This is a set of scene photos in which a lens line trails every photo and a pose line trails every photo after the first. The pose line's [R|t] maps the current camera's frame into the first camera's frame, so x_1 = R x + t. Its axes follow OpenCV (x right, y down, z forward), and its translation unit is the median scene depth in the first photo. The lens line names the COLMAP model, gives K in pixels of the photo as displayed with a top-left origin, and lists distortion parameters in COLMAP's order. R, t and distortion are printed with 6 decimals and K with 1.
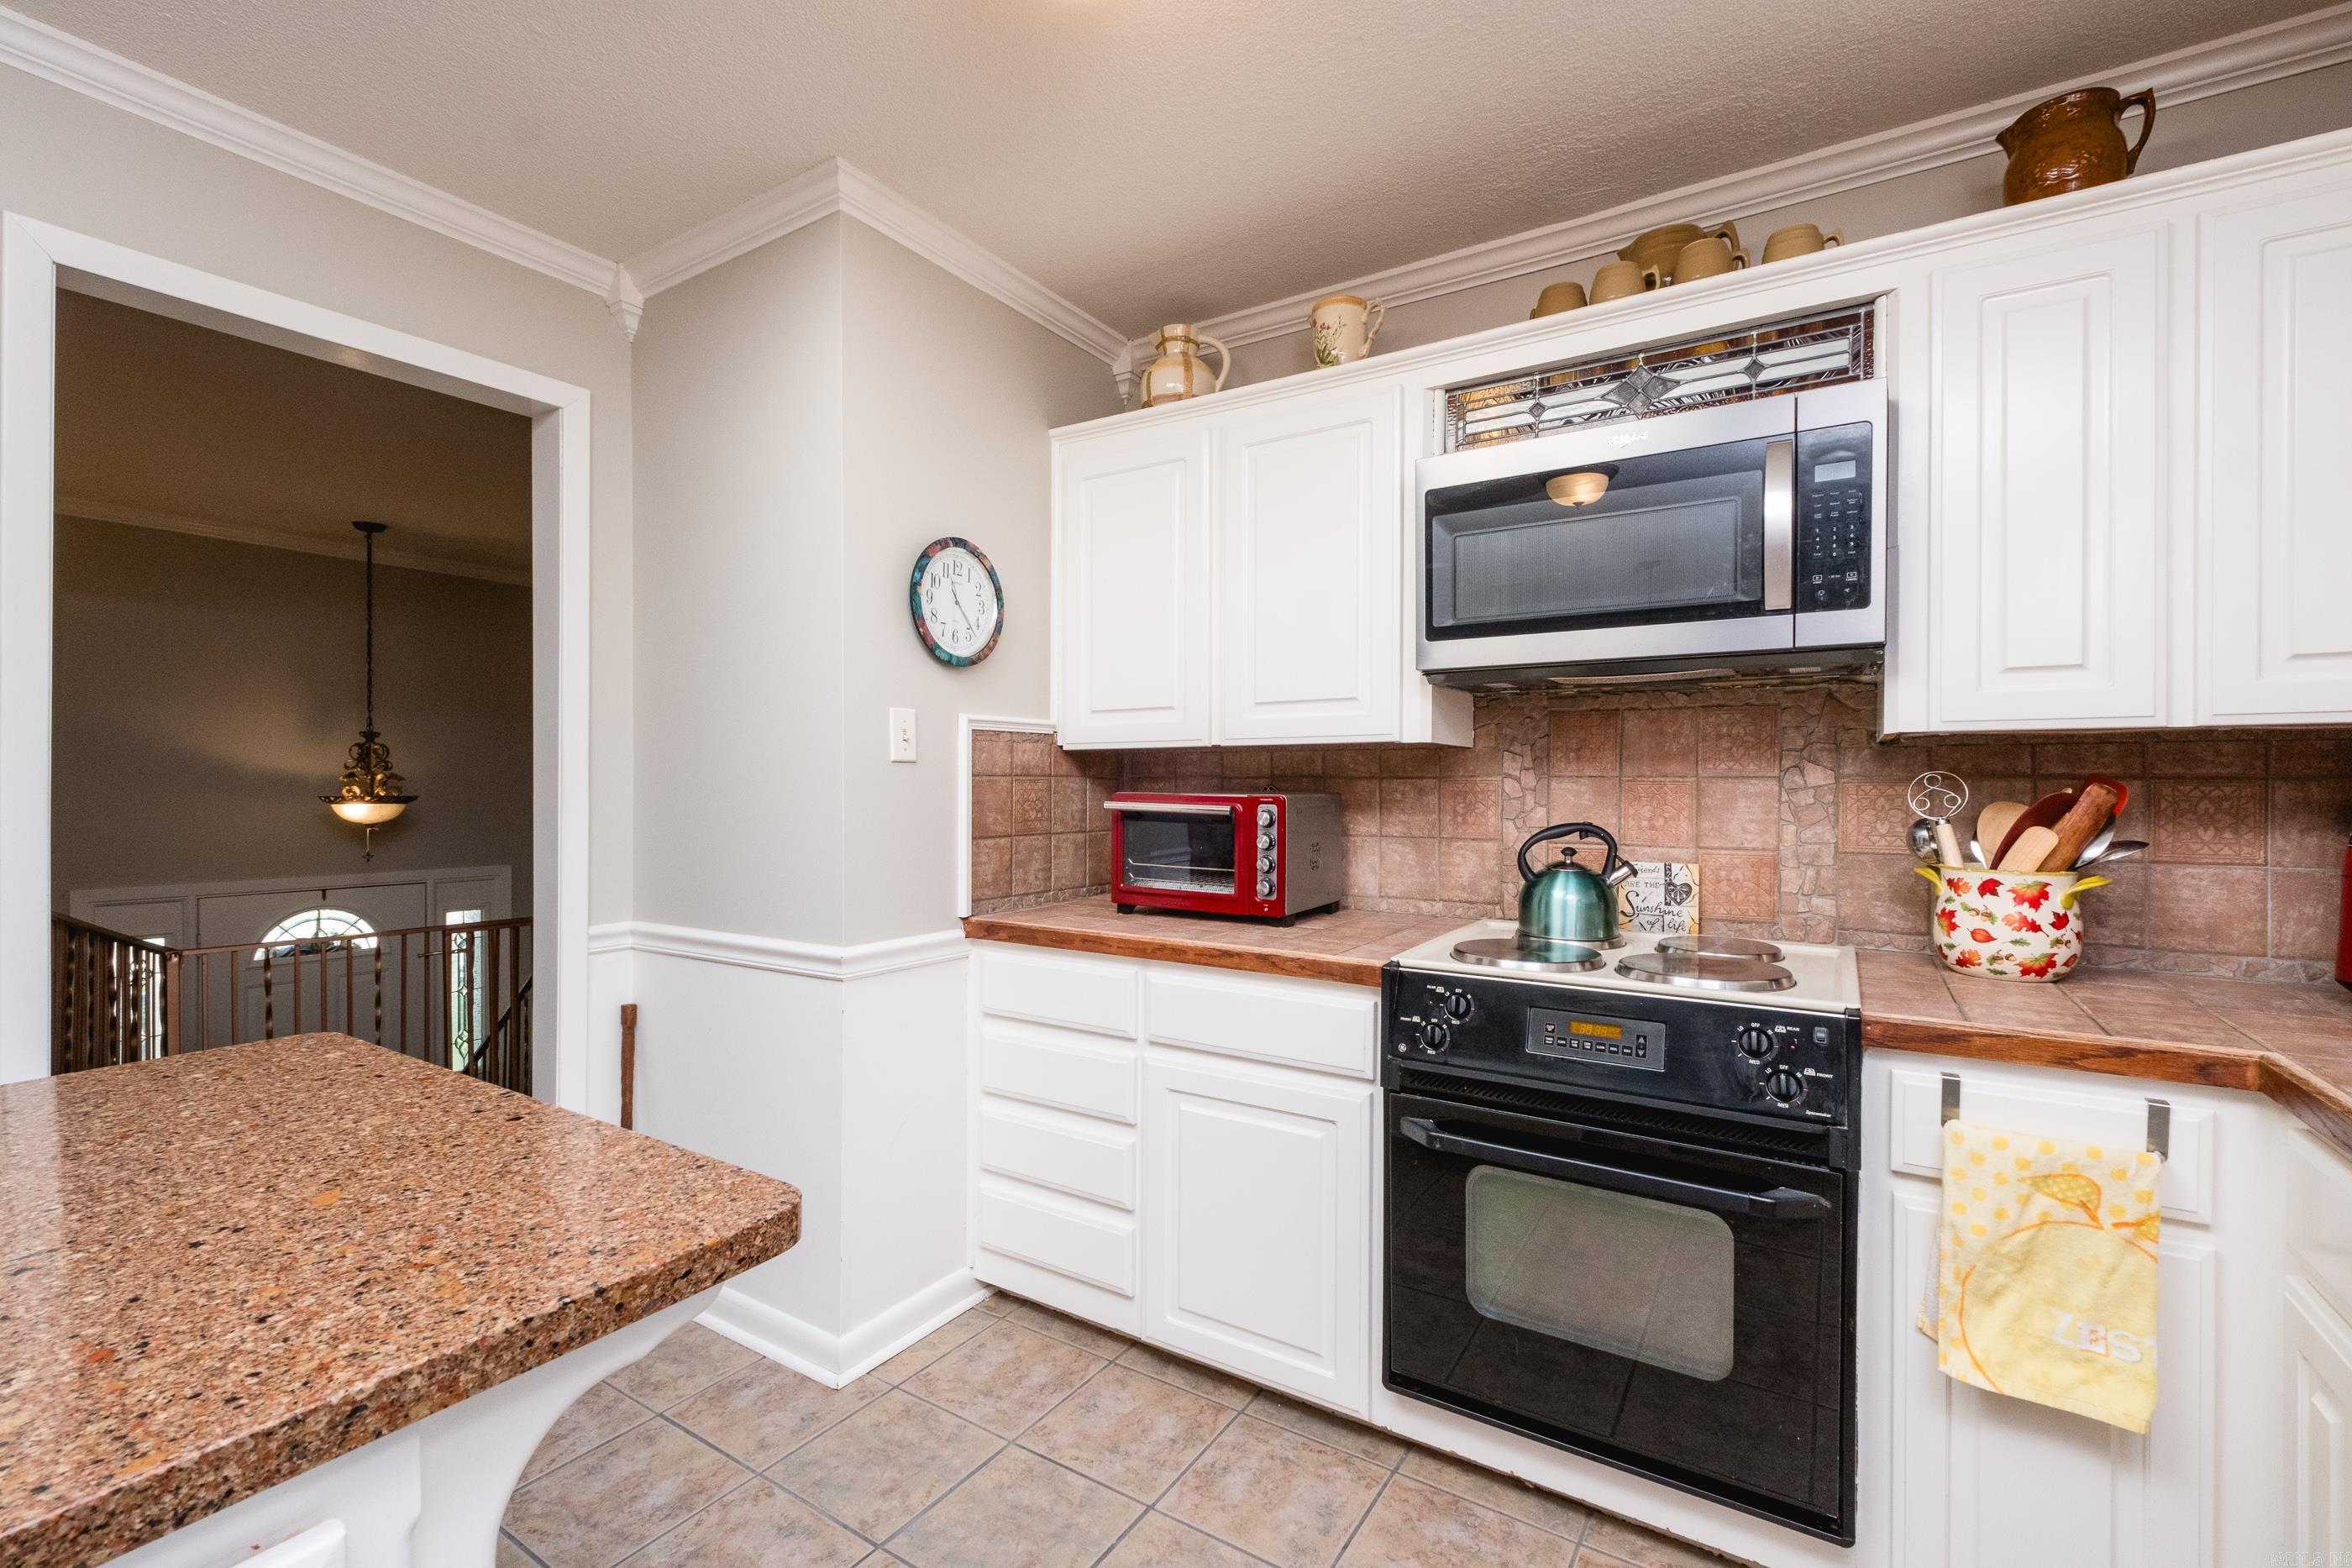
lens RADIAL K [[1026.0, 0, 1192.3], [0, 1026.0, 795.4], [0, 0, 1]] dist [0.006197, -0.004848]
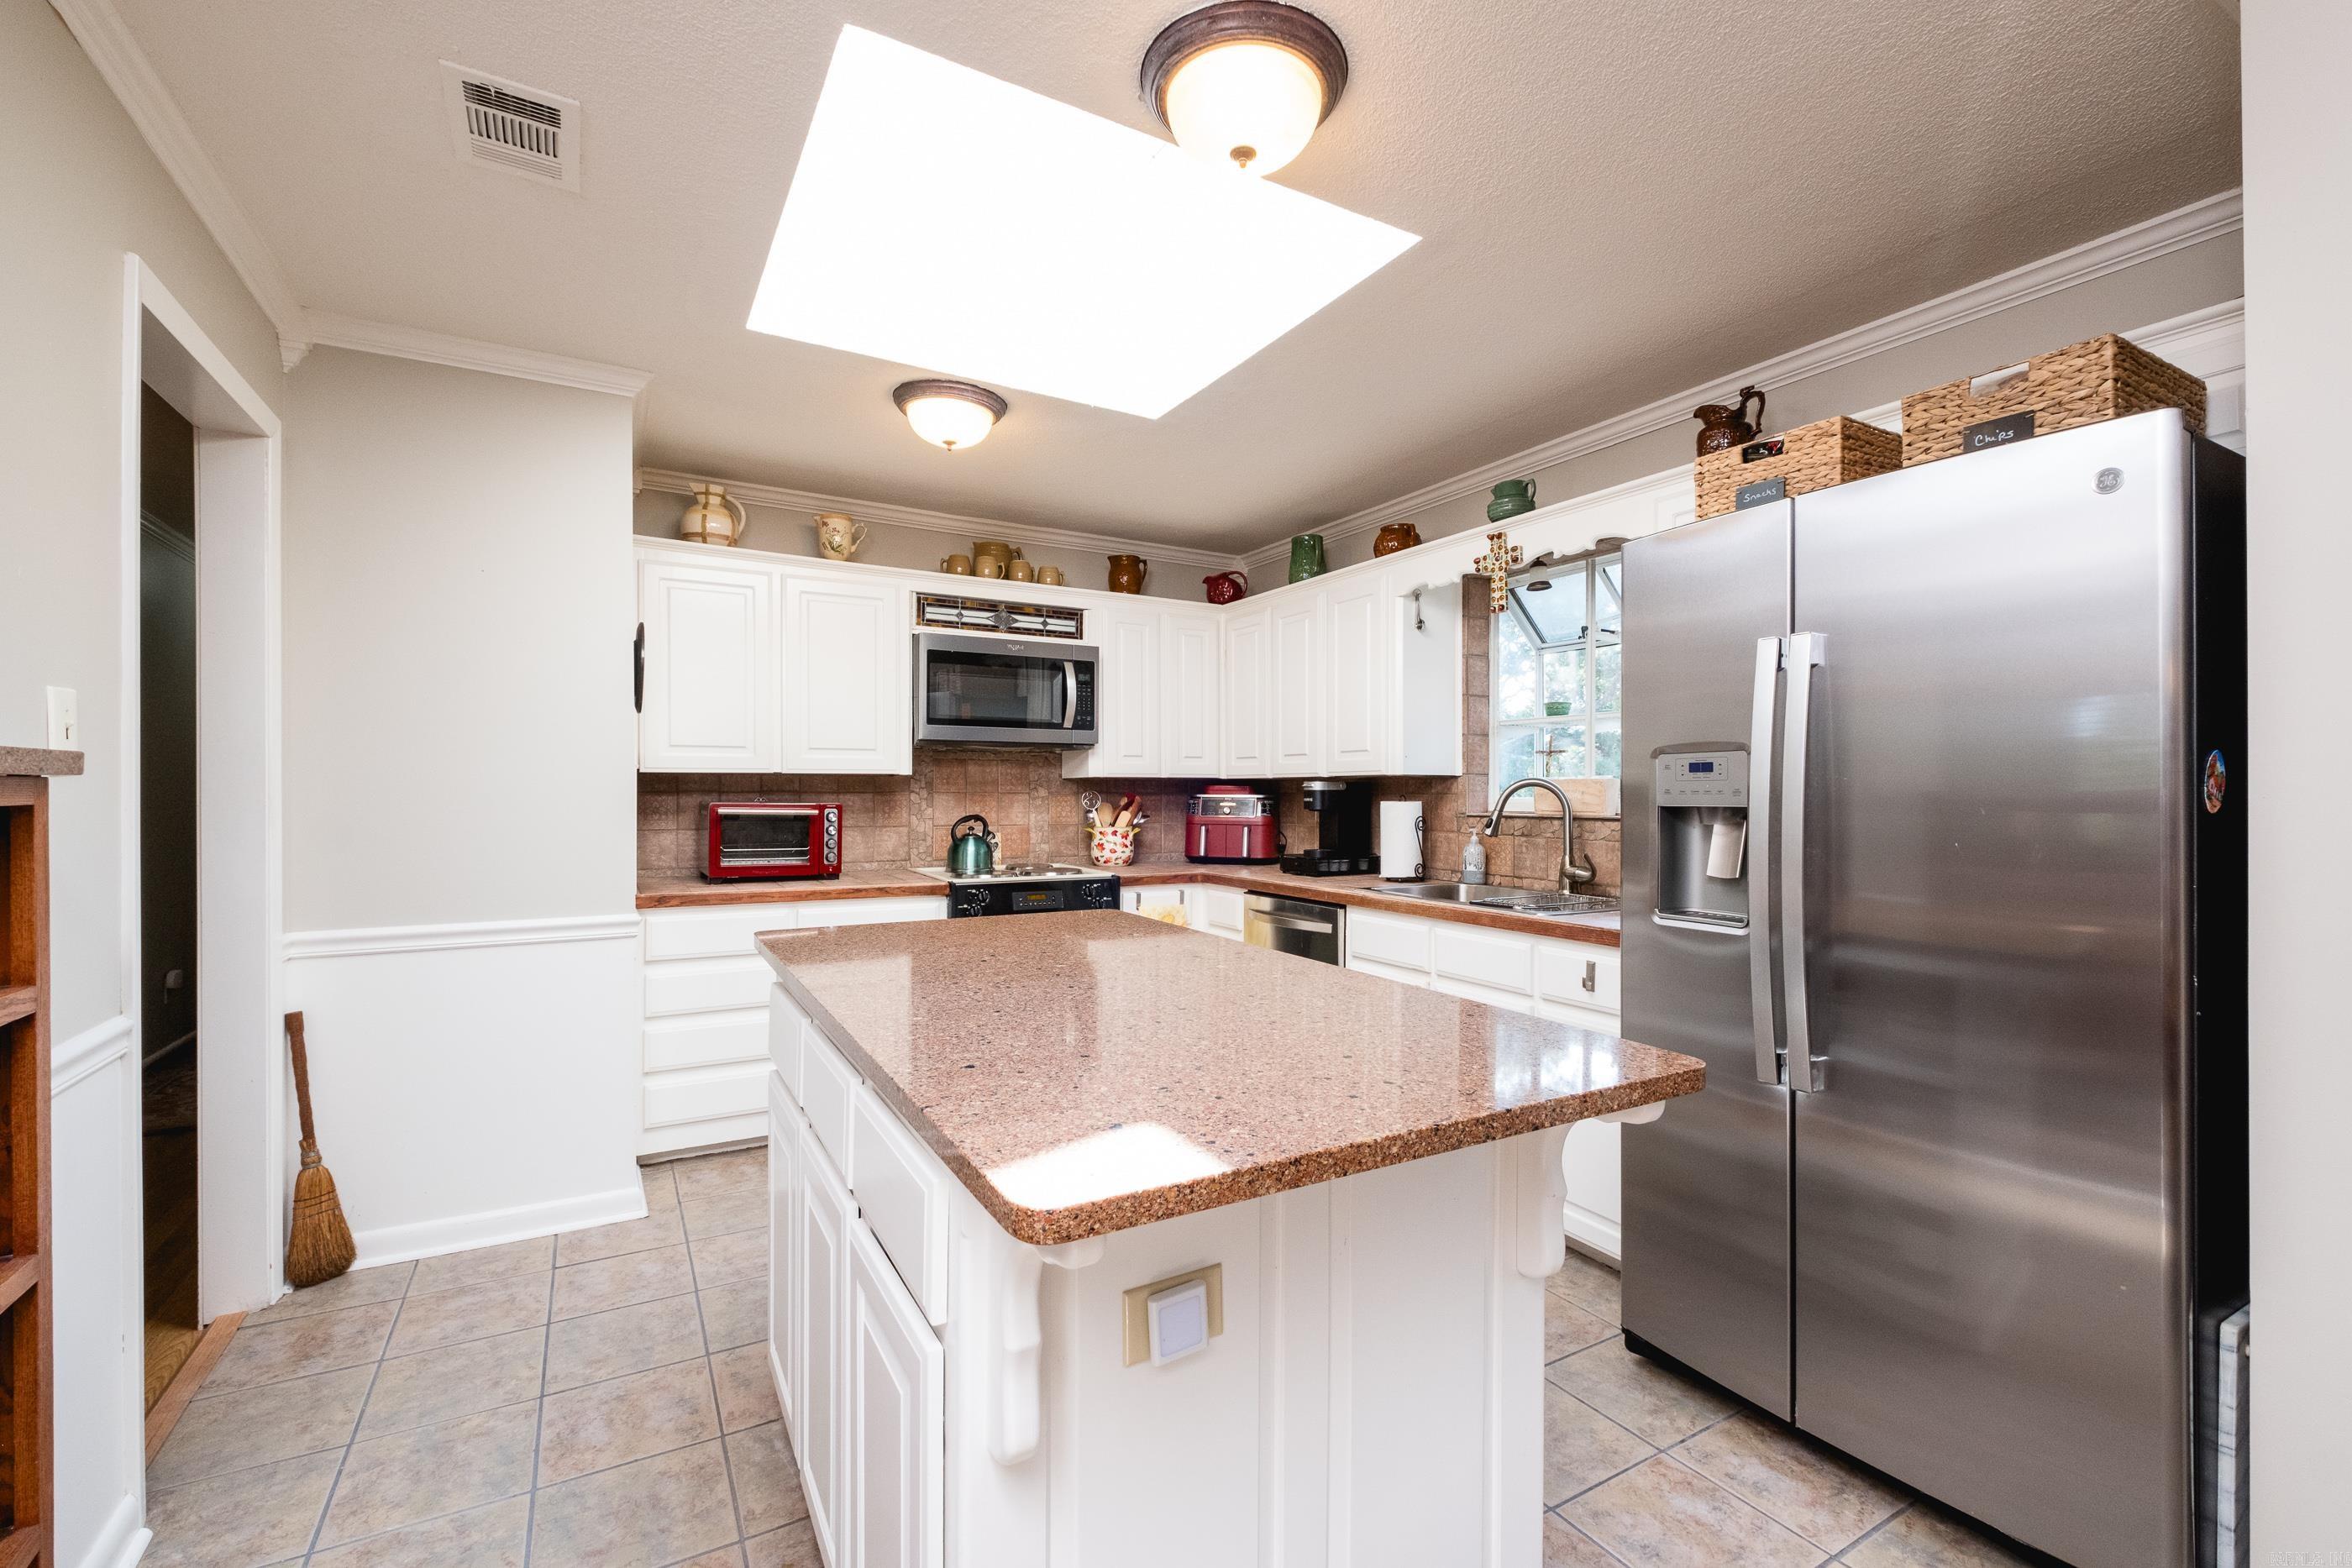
lens RADIAL K [[1026.0, 0, 1181.8], [0, 1026.0, 794.4], [0, 0, 1]] dist [0.006197, -0.004848]
pose [[0.455019, -0.003288, 0.890476, -1.425000], [0.009883, 0.999950, -0.001358, -0.008442], [-0.890427, 0.009418, 0.455029, -0.370788]]
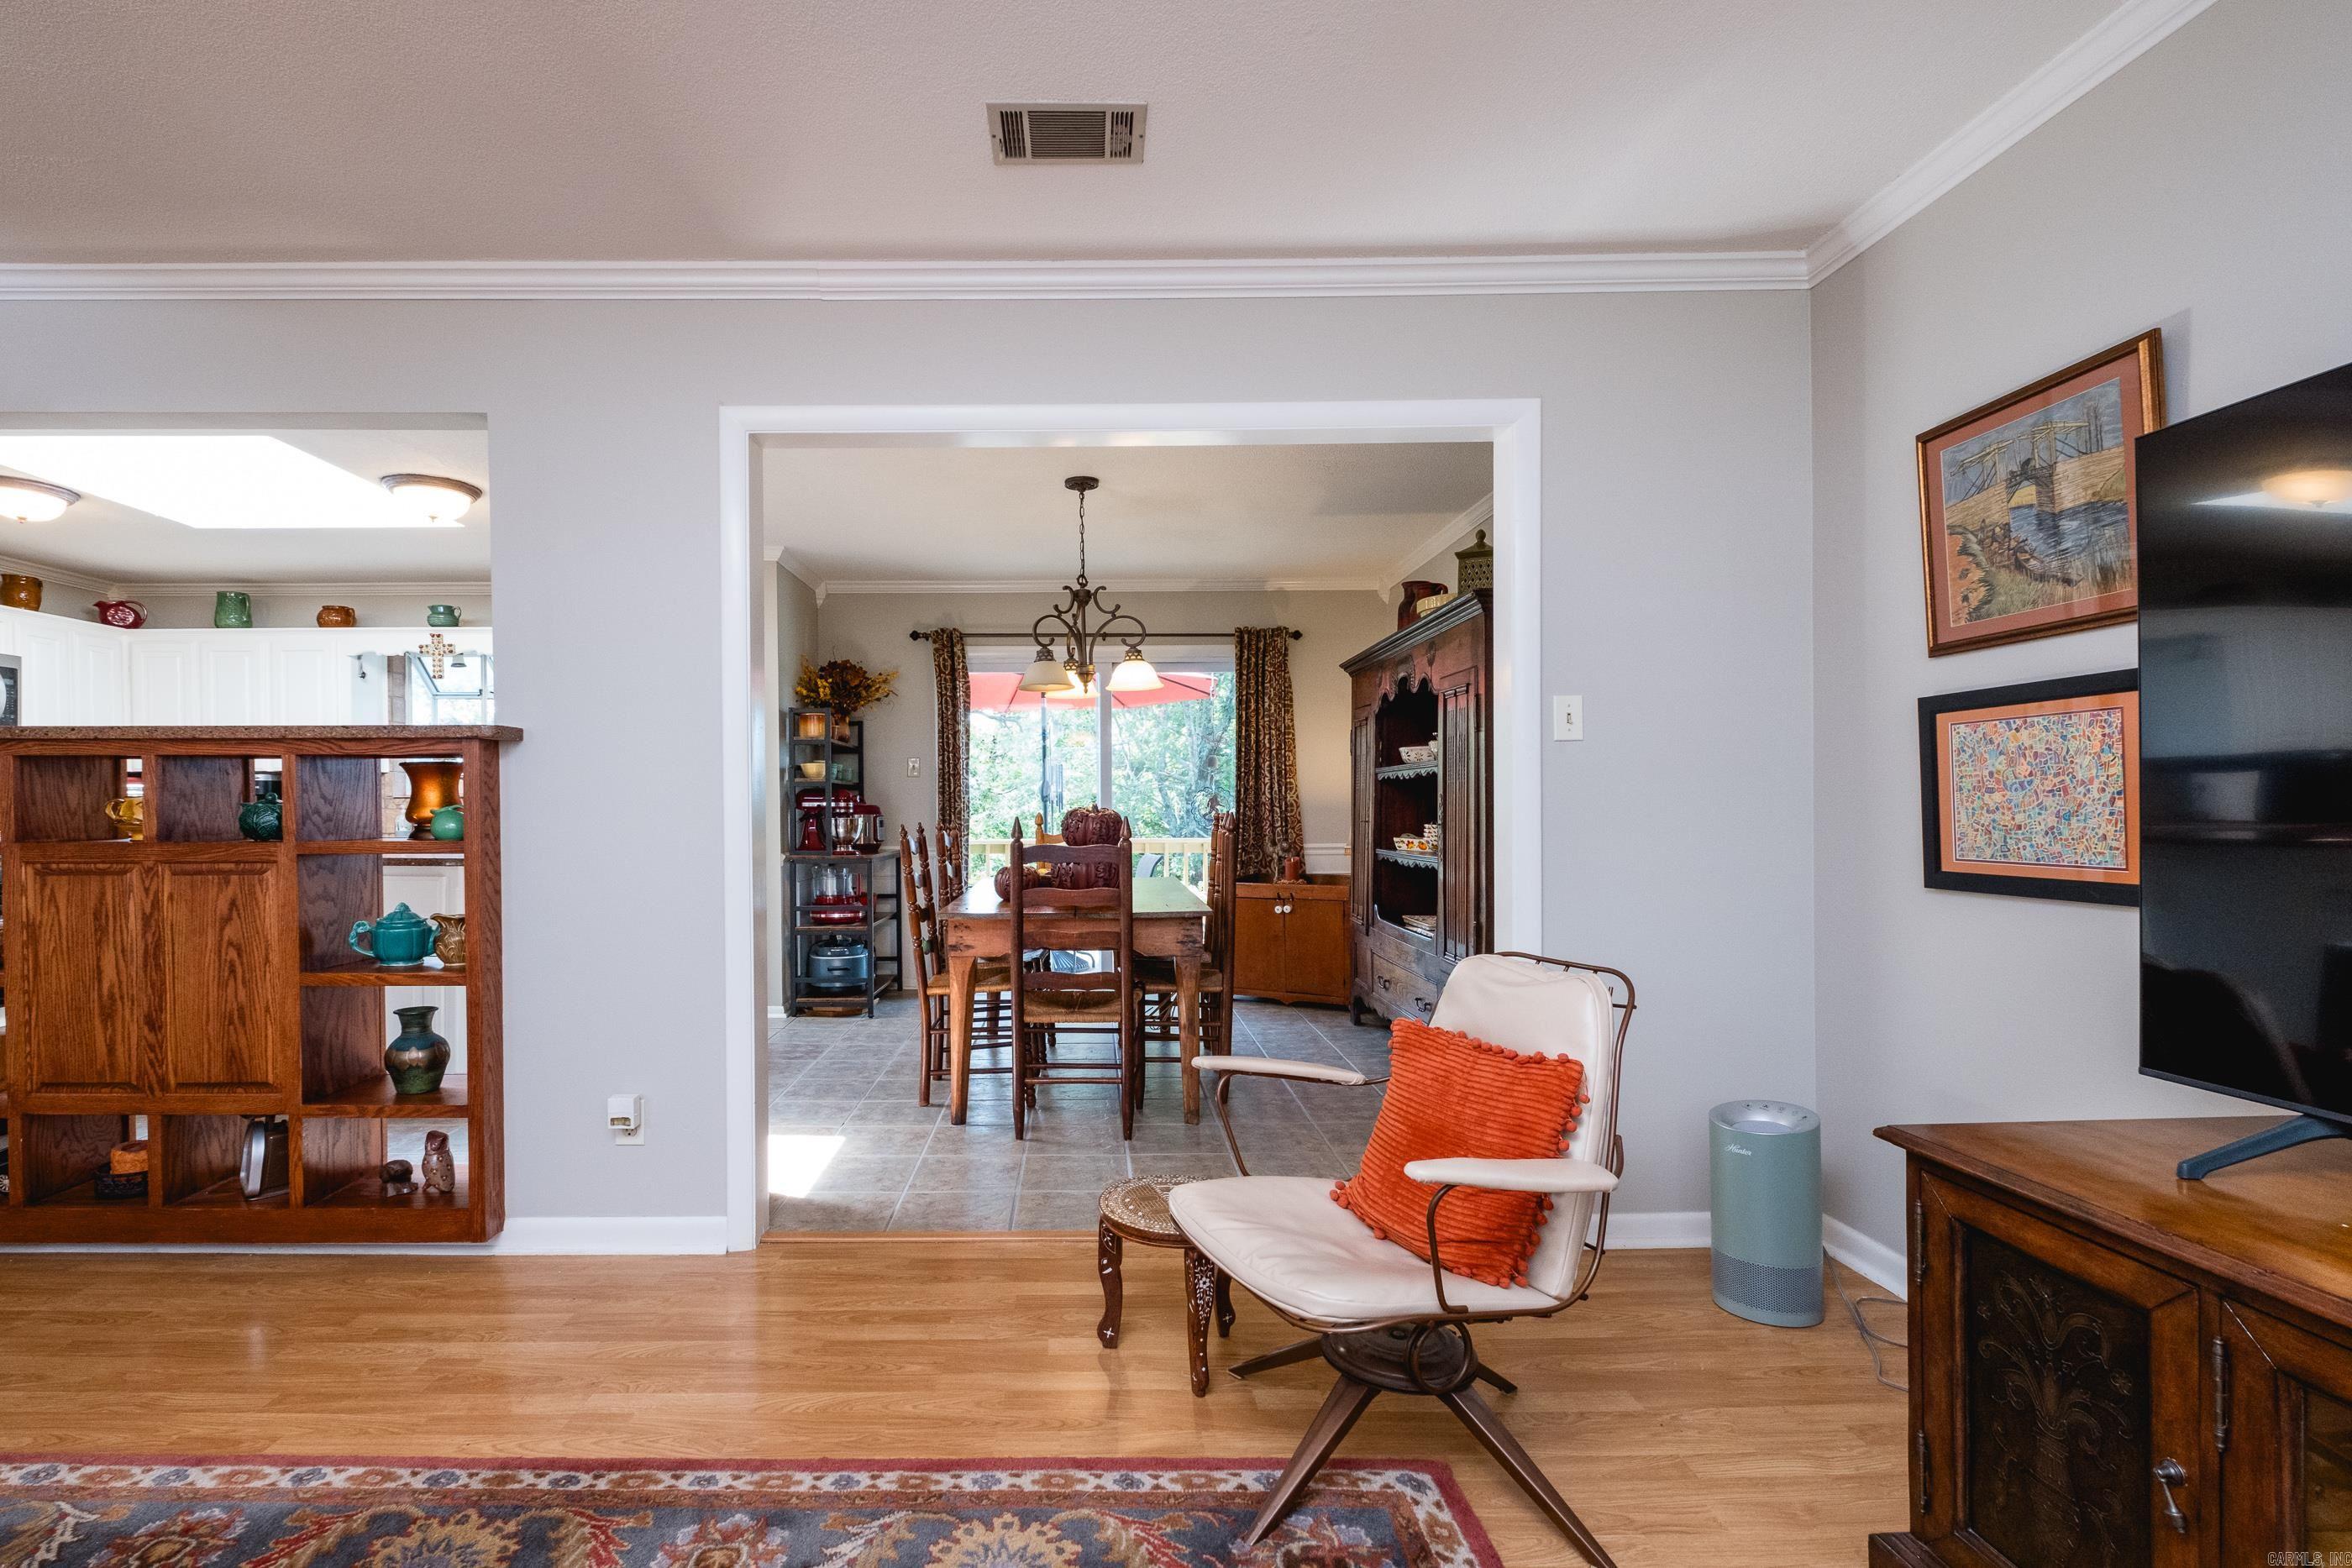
lens RADIAL K [[1026.0, 0, 1057.6], [0, 1026.0, 813.8], [0, 0, 1]] dist [0.006197, -0.004848]
pose [[-0.537373, -0.001454, 0.843343, -3.225671], [0.016657, 0.999785, 0.012338, 0.084965], [-0.843180, 0.020678, -0.537234, 0.072386]]
